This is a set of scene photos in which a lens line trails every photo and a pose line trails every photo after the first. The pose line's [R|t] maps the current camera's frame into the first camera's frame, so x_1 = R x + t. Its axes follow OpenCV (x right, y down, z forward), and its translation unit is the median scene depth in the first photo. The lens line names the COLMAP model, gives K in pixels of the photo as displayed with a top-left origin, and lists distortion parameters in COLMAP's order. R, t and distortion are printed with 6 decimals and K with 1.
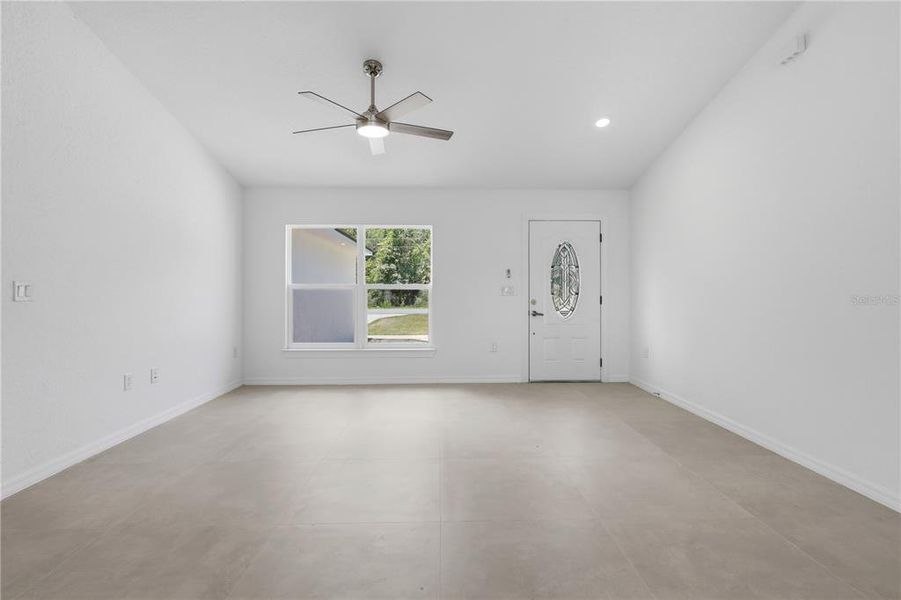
lens RADIAL K [[433.9, 0, 447.2], [0, 433.9, 287.2], [0, 0, 1]] dist [-0.006765, -0.000213]
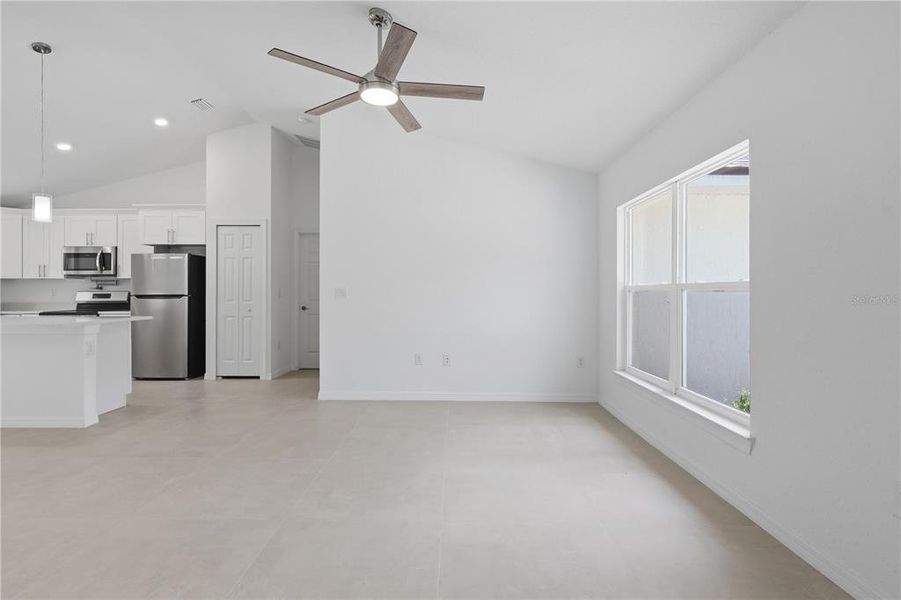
lens RADIAL K [[425.2, 0, 451.1], [0, 425.2, 291.8], [0, 0, 1]] dist [0.000458, 0.000210]
pose [[-0.044723, -0.001879, -0.998998, 0.386613], [0.002607, 0.999995, -0.001998, 0.004605], [0.998996, -0.002694, -0.044718, 0.735846]]
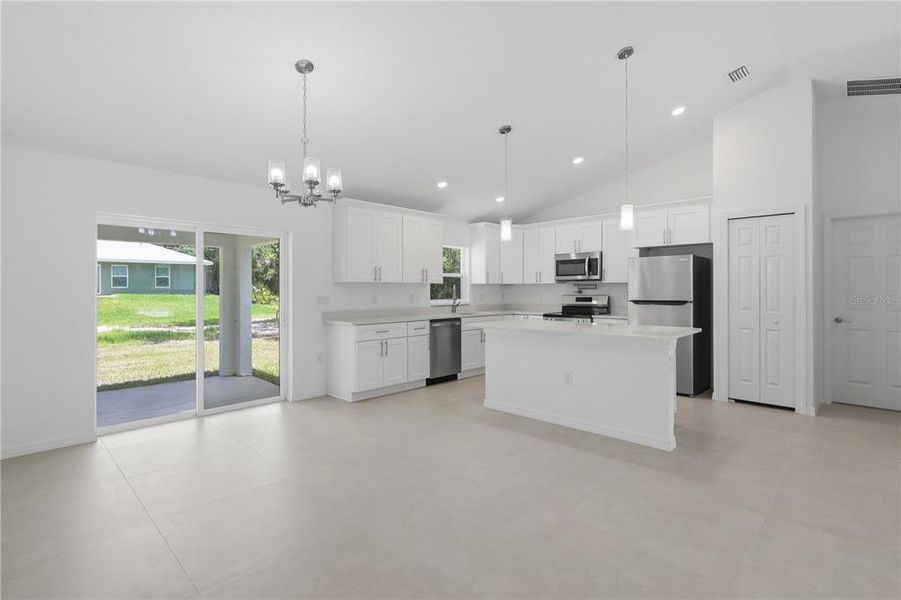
lens RADIAL K [[433.9, 0, 447.2], [0, 433.9, 287.2], [0, 0, 1]] dist [-0.006765, -0.000213]
pose [[-0.728331, -0.002920, -0.685219, 0.404967], [0.002441, 0.999974, -0.006856, -0.017072], [0.685221, -0.006666, -0.728305, 0.359227]]
